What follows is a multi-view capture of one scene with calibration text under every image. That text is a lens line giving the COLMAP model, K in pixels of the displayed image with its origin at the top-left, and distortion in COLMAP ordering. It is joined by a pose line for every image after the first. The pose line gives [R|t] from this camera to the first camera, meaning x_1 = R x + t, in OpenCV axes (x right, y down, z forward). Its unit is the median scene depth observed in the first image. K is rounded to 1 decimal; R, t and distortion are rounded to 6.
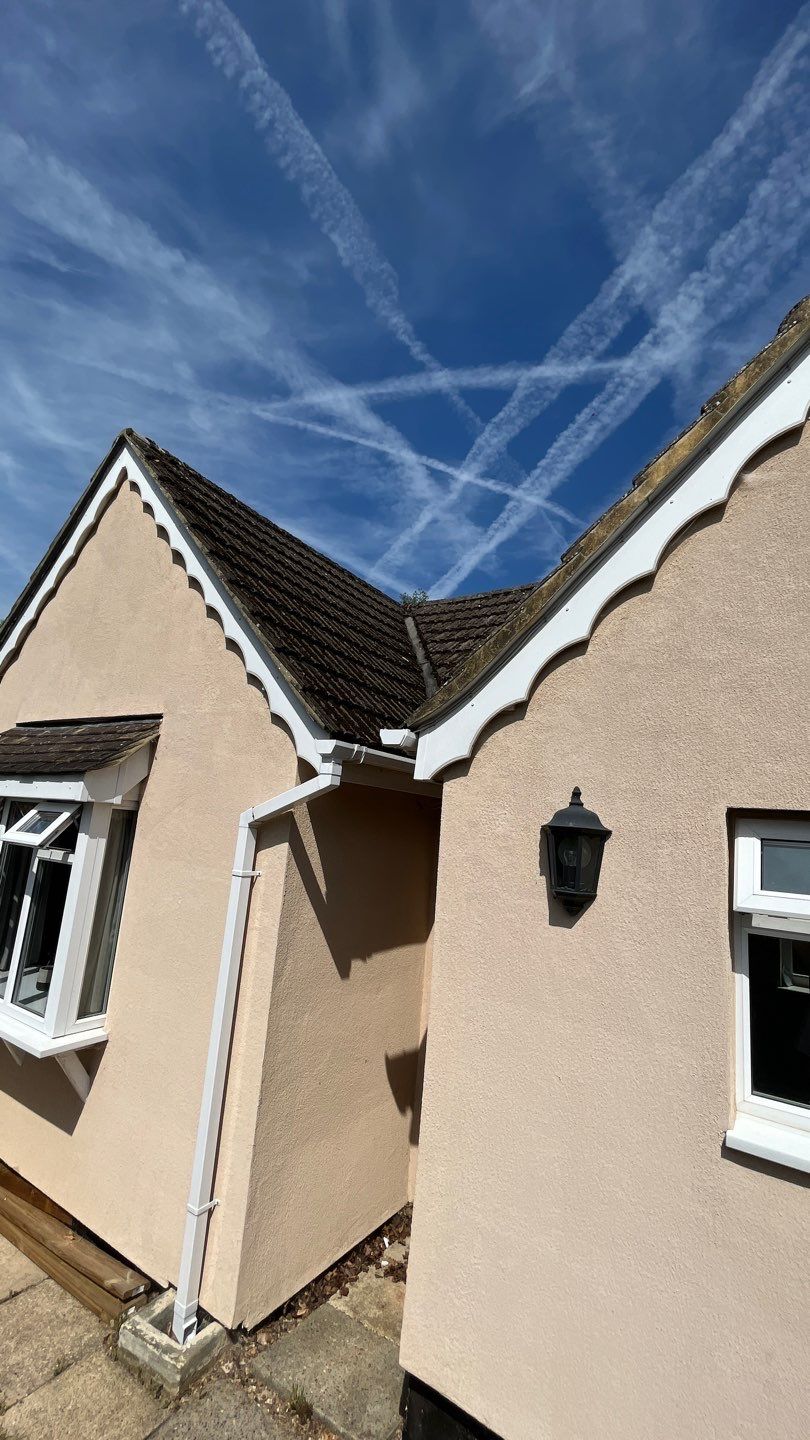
lens RADIAL K [[616.7, 0, 382.8], [0, 616.7, 723.1], [0, 0, 1]] dist [-0.003631, 0.000607]
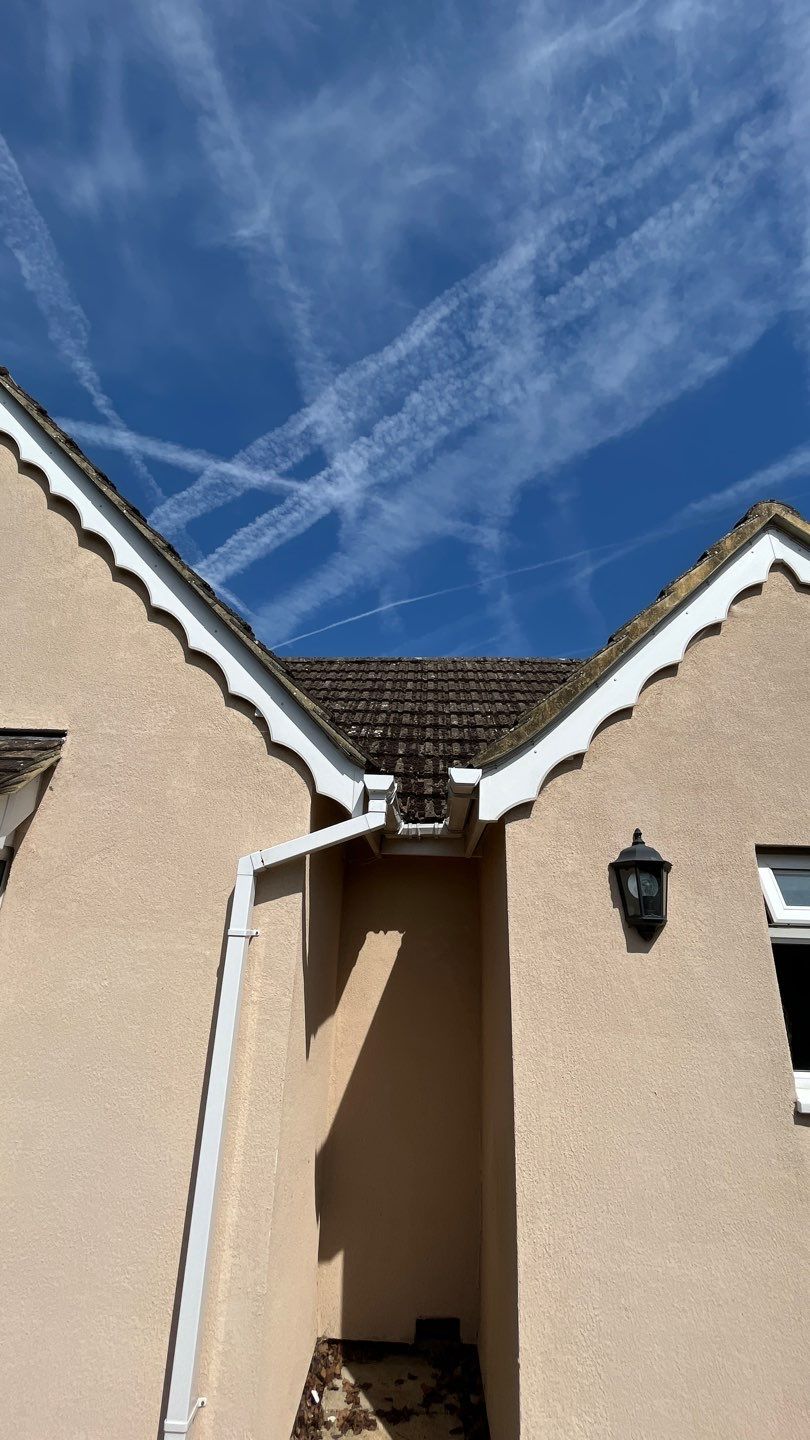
lens RADIAL K [[616.7, 0, 394.6], [0, 616.7, 716.7], [0, 0, 1]] dist [-0.003631, 0.000607]
pose [[0.838760, 0.135979, 0.527248, -0.421890], [-0.060813, 0.985651, -0.157460, 0.062765], [-0.541094, 0.100008, 0.834994, 0.146986]]
